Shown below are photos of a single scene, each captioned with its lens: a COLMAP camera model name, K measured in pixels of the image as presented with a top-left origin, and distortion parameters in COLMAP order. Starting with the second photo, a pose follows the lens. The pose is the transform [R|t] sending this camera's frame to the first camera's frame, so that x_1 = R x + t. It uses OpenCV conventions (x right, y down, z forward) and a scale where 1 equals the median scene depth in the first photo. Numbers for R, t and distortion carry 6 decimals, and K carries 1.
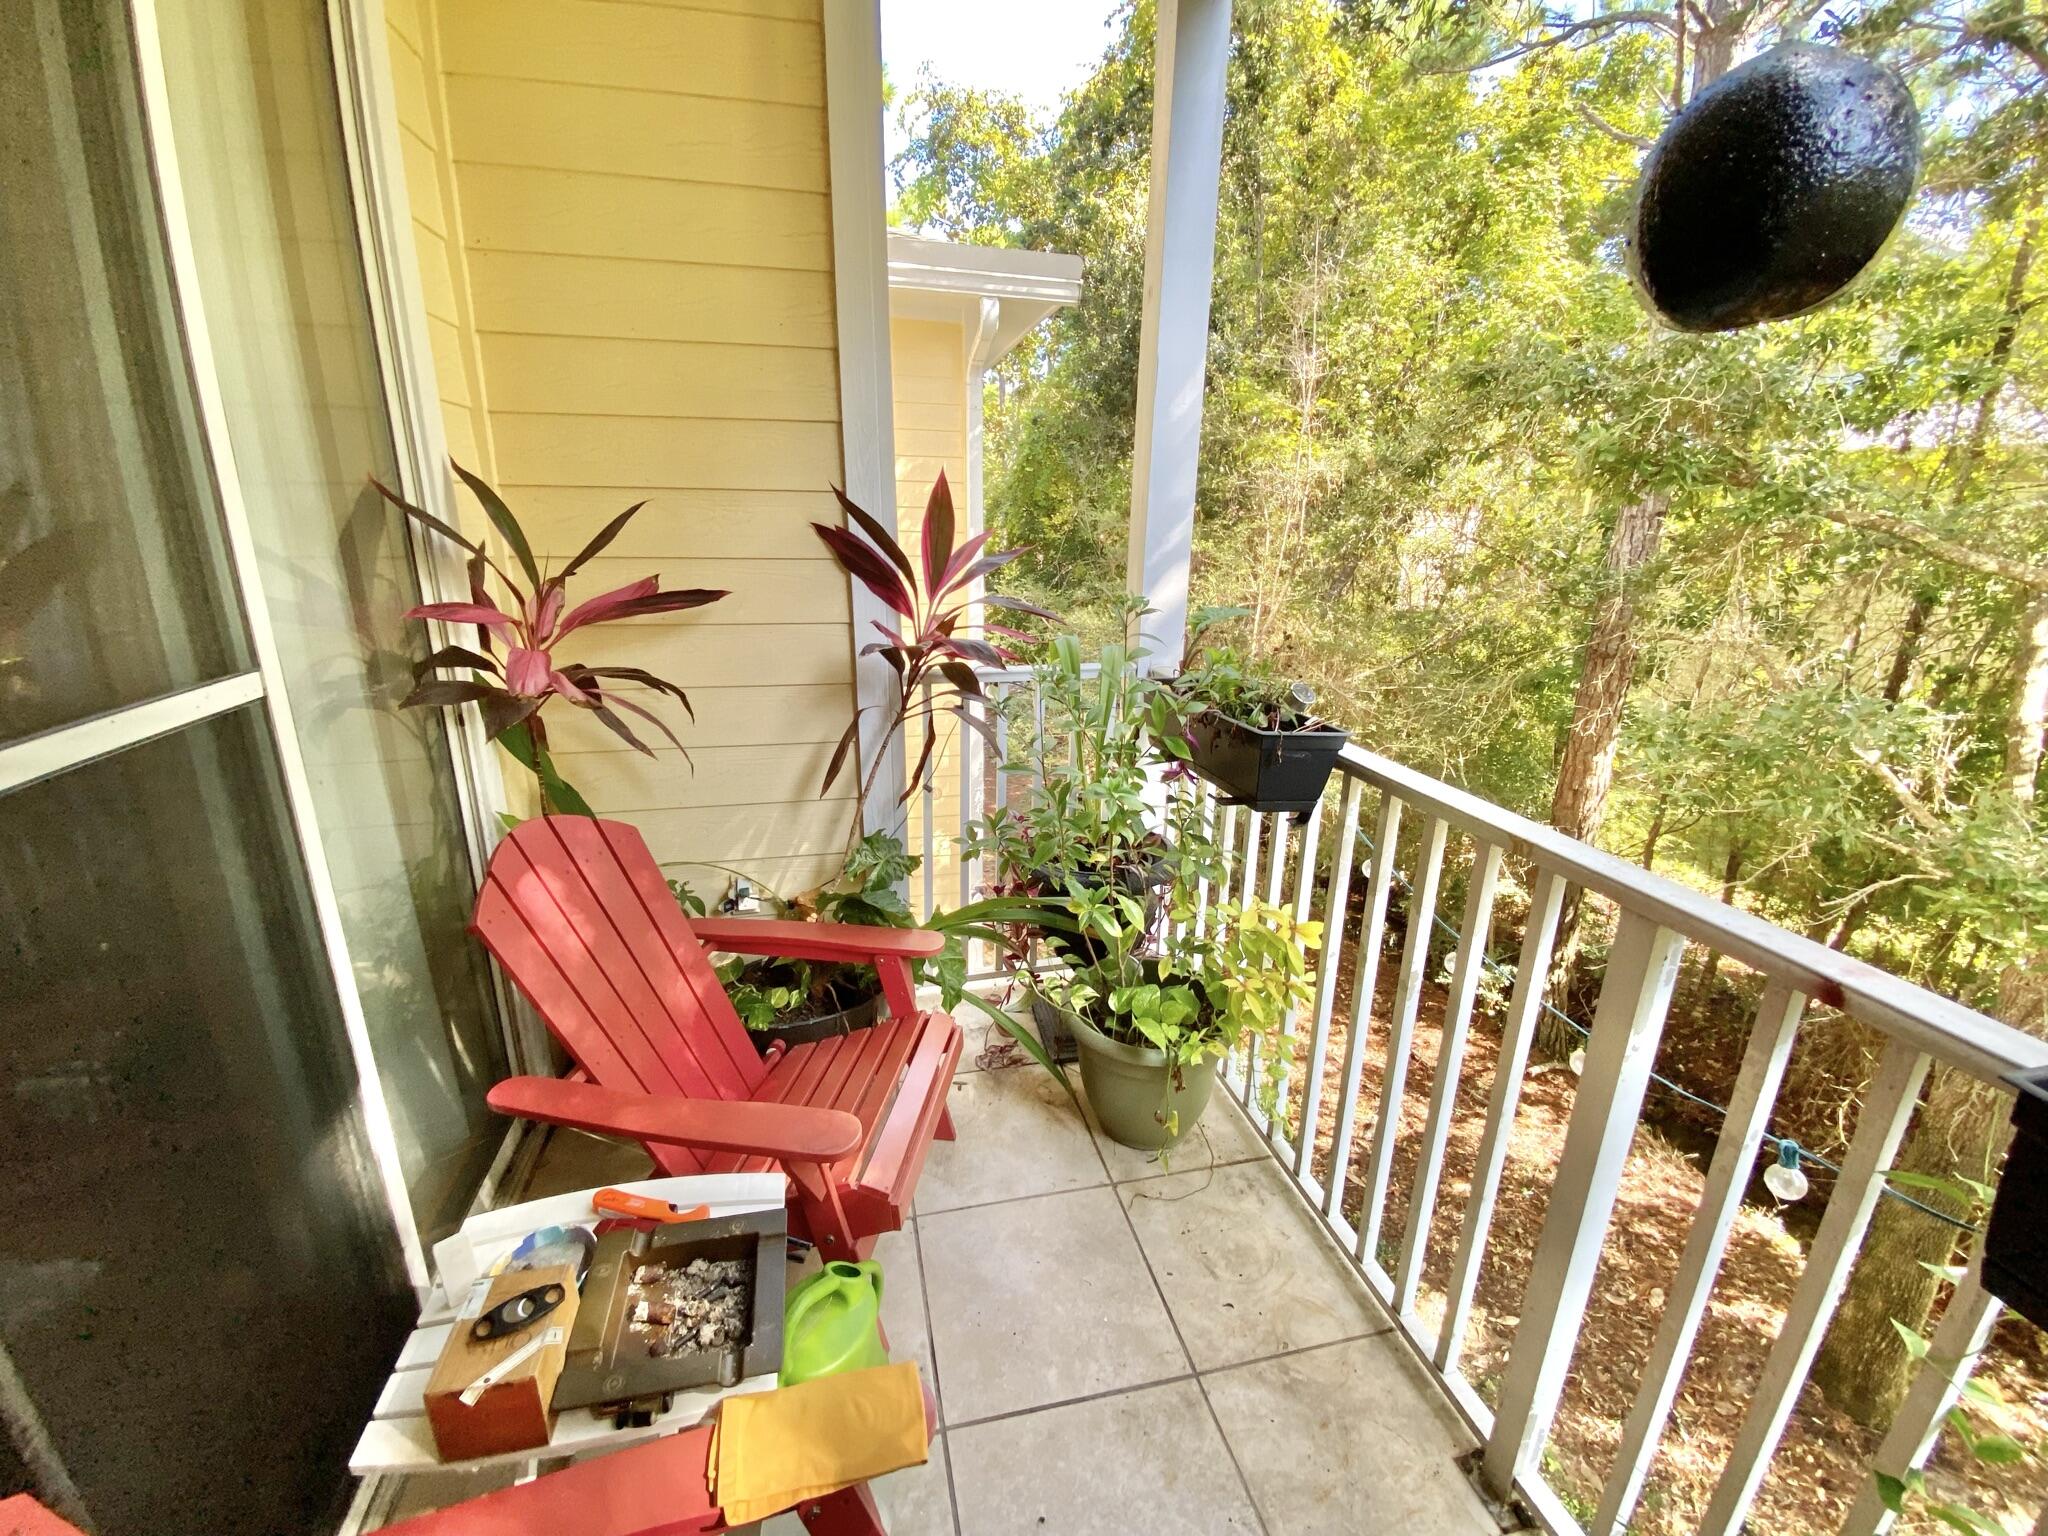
lens RADIAL K [[829.5, 0, 1018.2], [0, 829.5, 761.4], [0, 0, 1]] dist [0.022933, -0.022311]
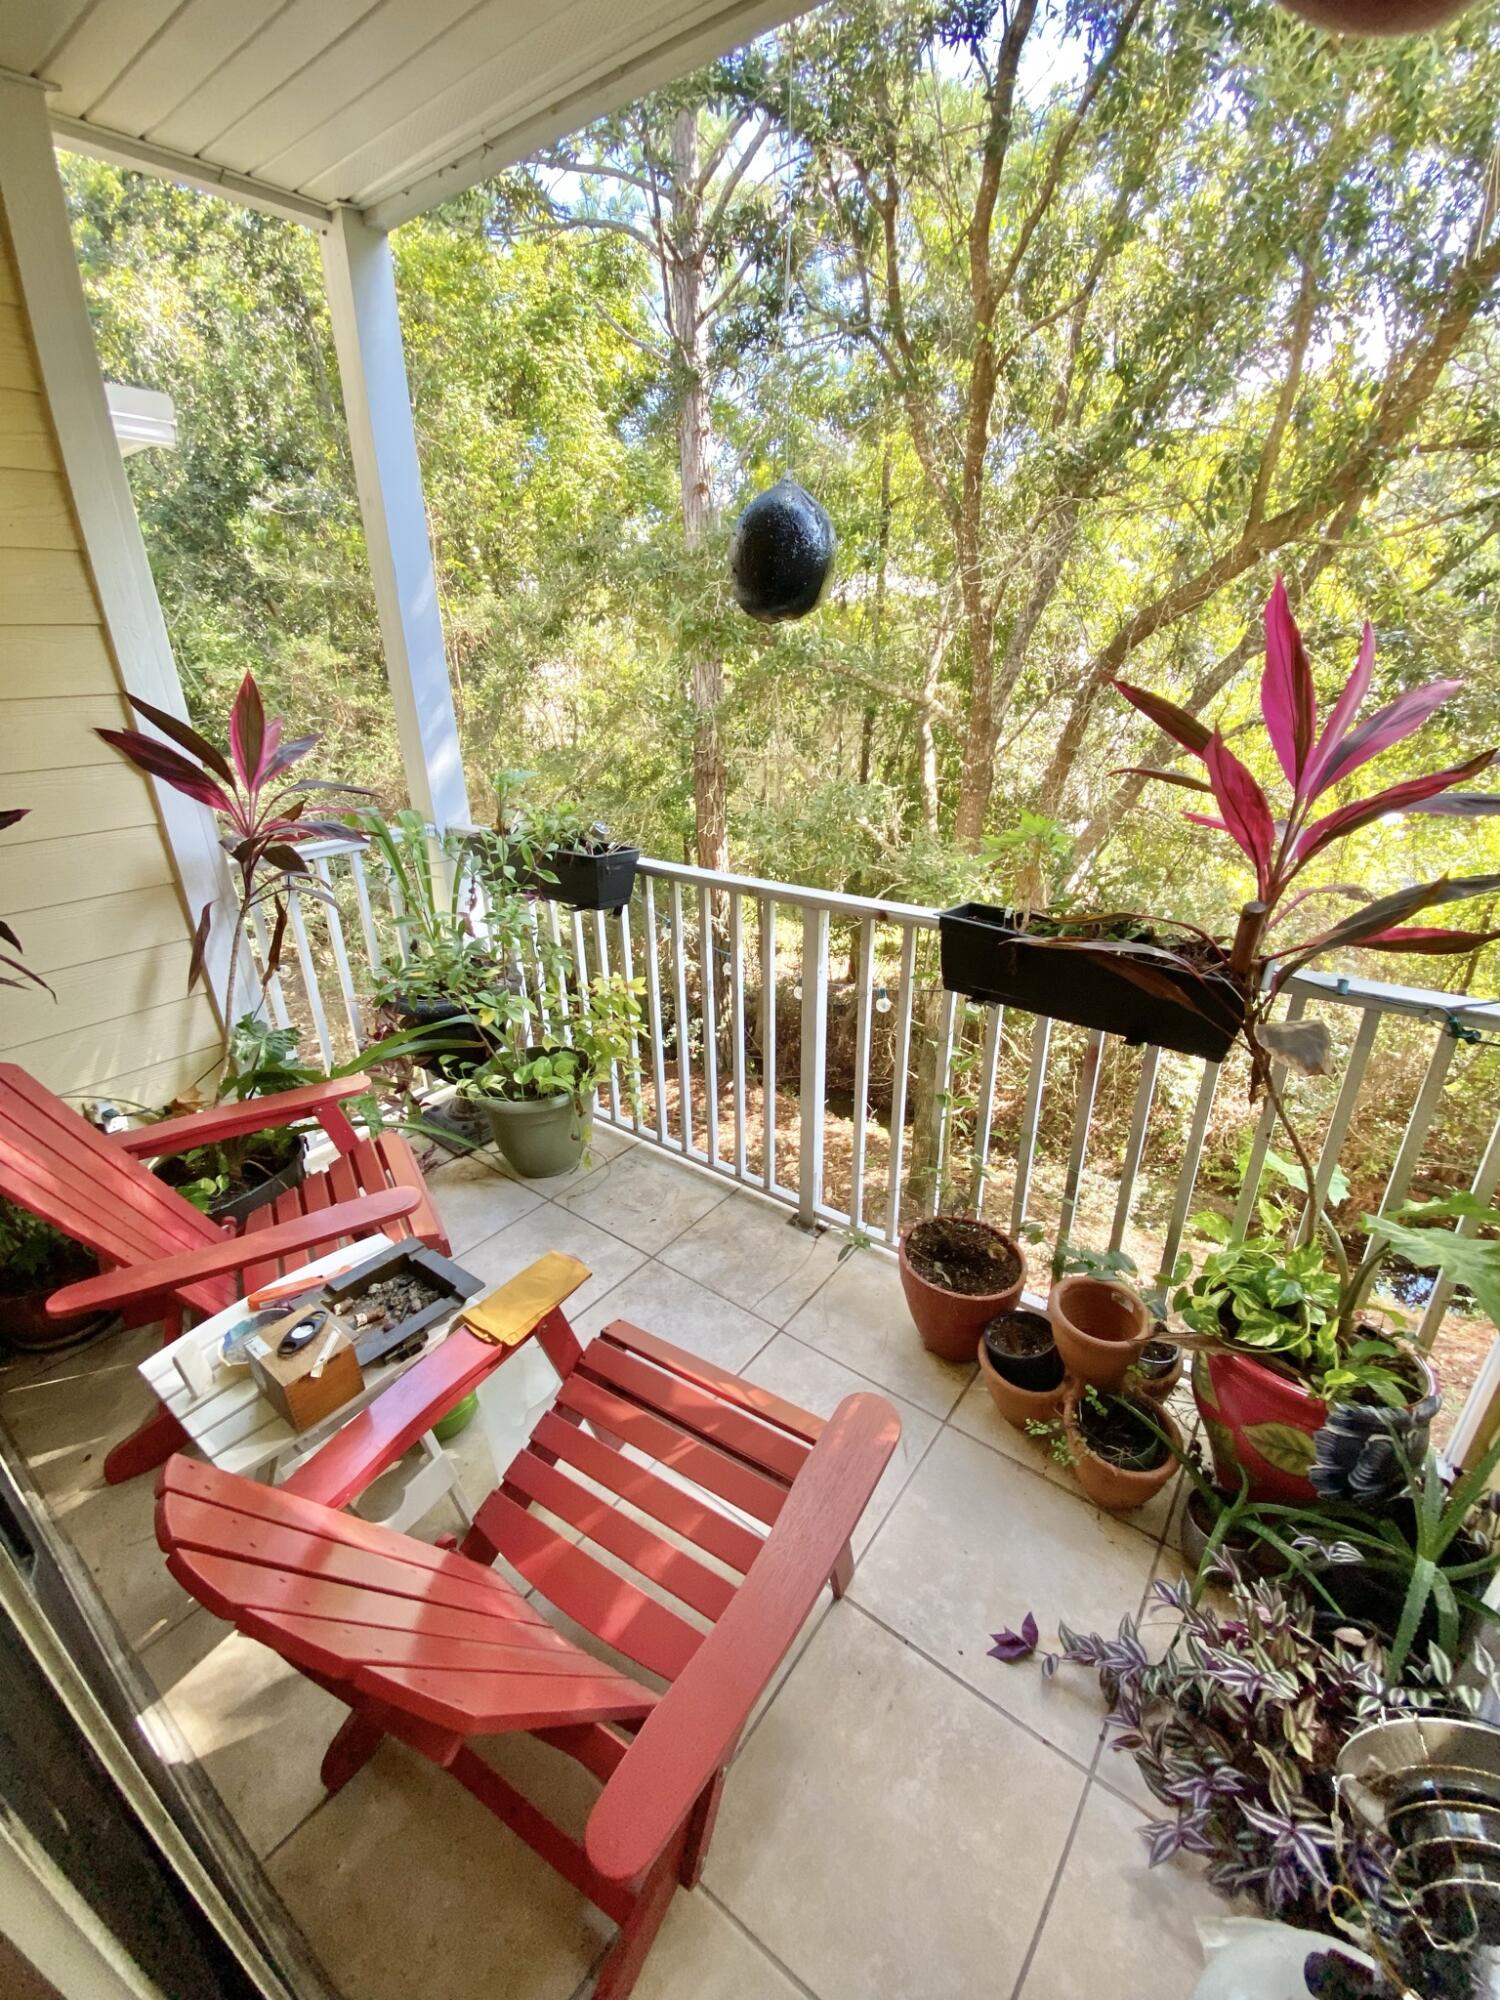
lens RADIAL K [[810.0, 0, 754.7], [0, 810.0, 996.3], [0, 0, 1]] dist [0.022933, -0.022311]
pose [[0.766114, -0.265304, 0.585392, -0.104502], [0.198653, 0.963973, 0.176898, 0.001765], [-0.611234, -0.019234, 0.791216, -0.088445]]
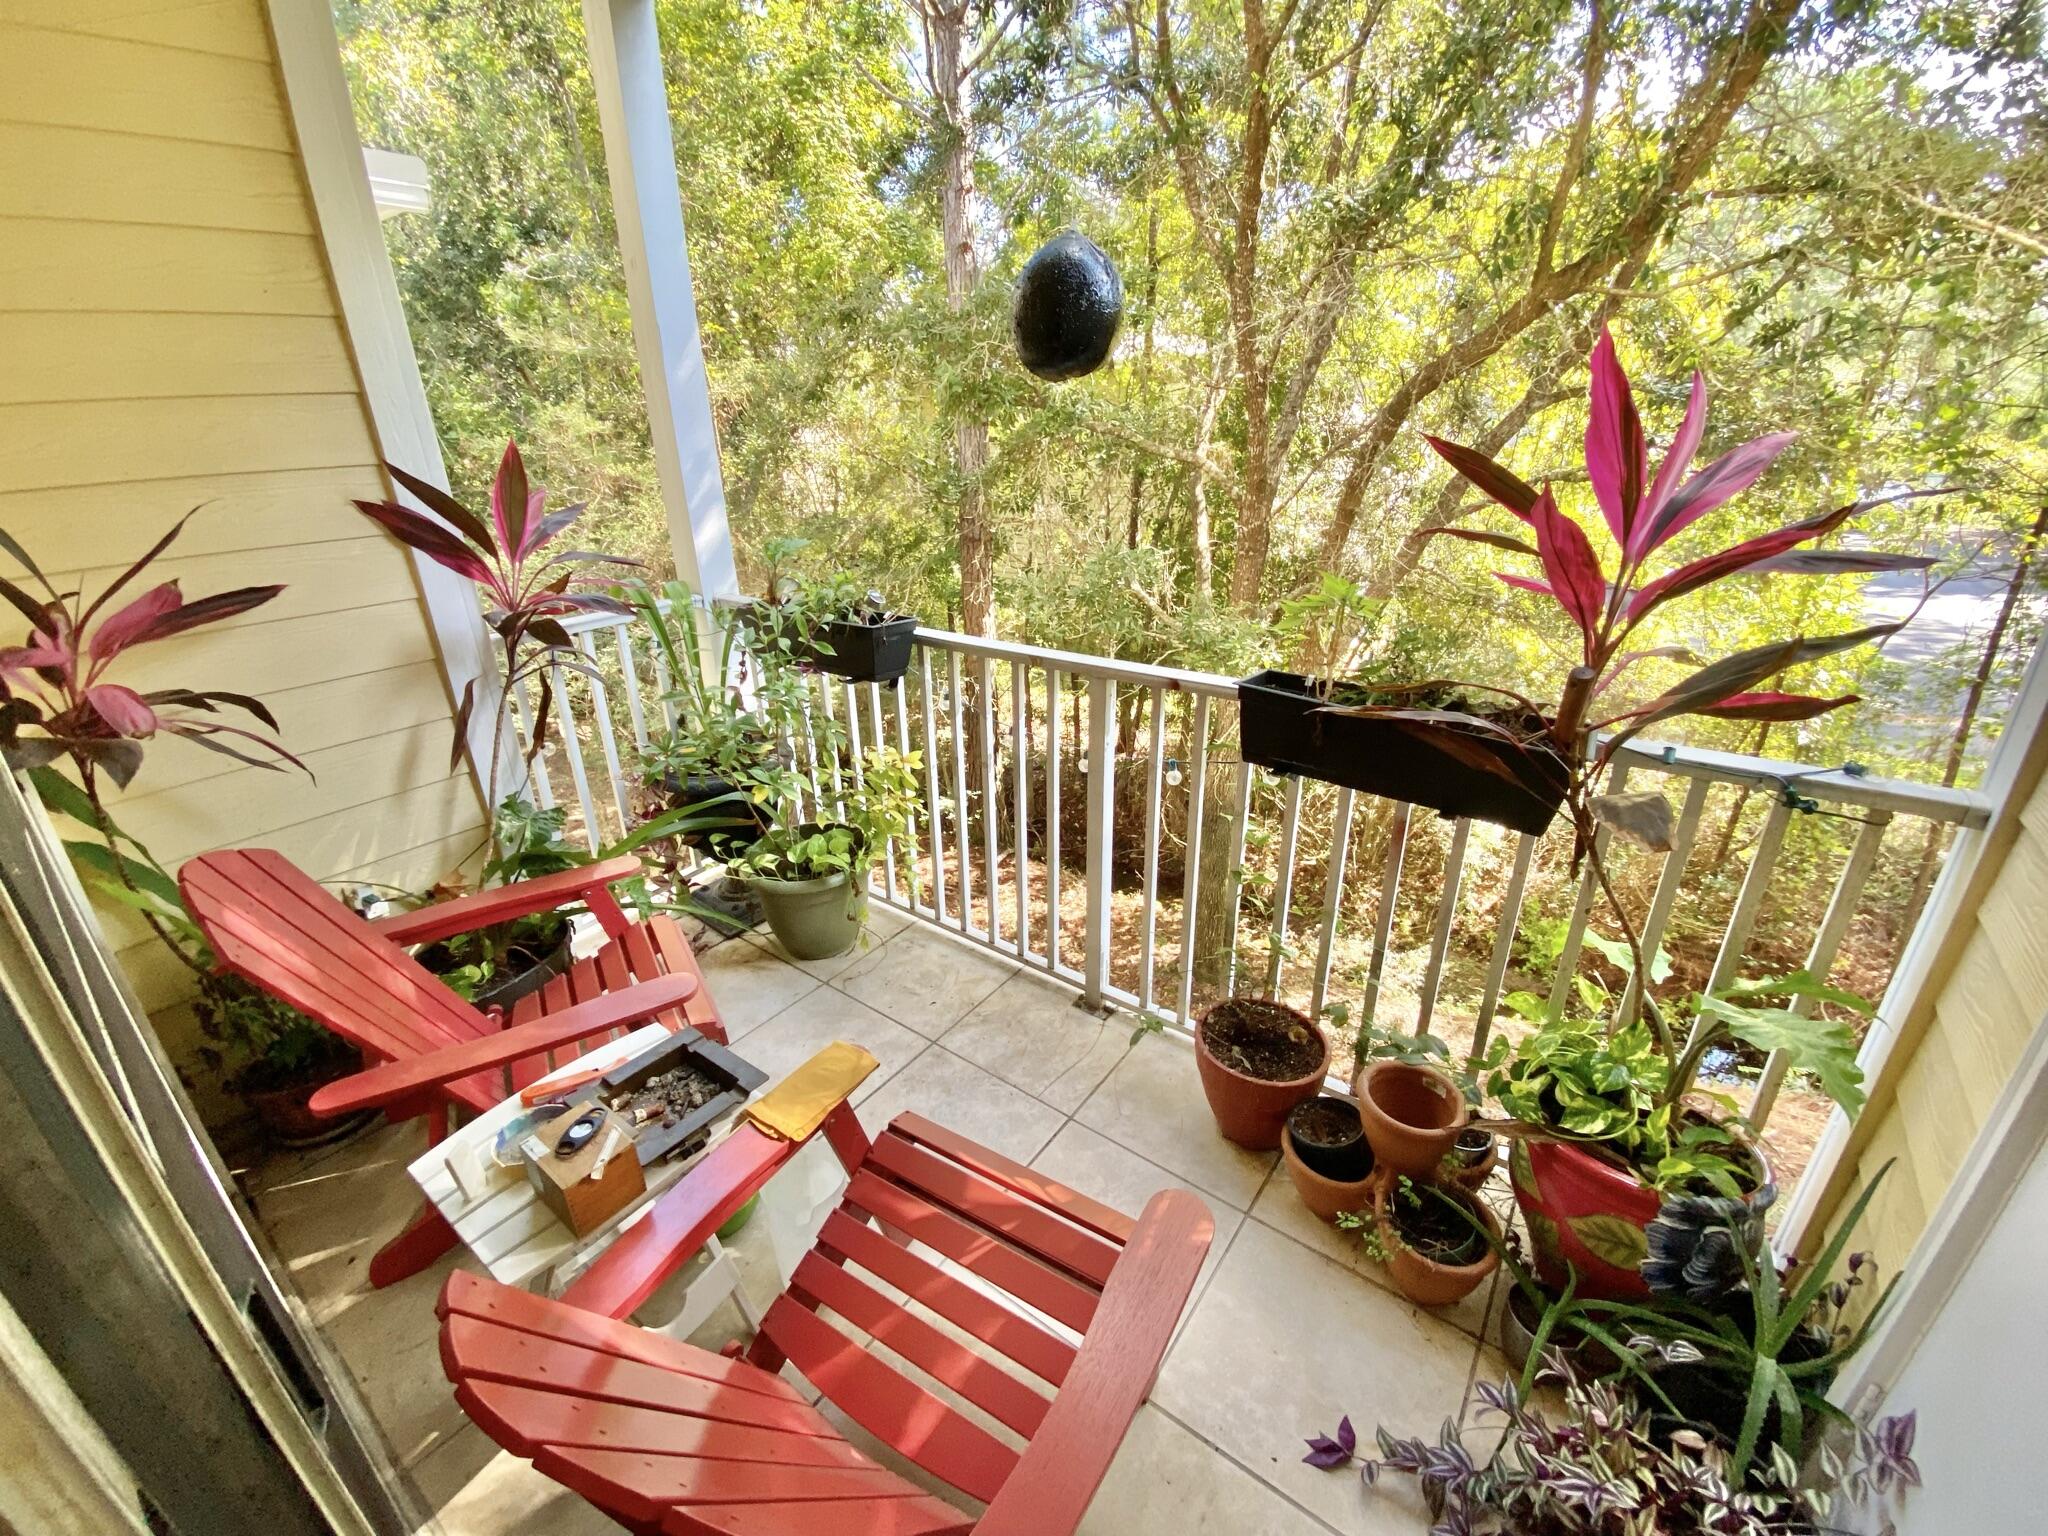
lens RADIAL K [[829.5, 0, 1018.2], [0, 829.5, 761.4], [0, 0, 1]] dist [0.022933, -0.022311]
pose [[0.764810, -0.270959, 0.584506, -0.106930], [0.210625, 0.962563, 0.170617, -0.000395], [-0.608854, -0.007378, 0.793248, -0.079358]]
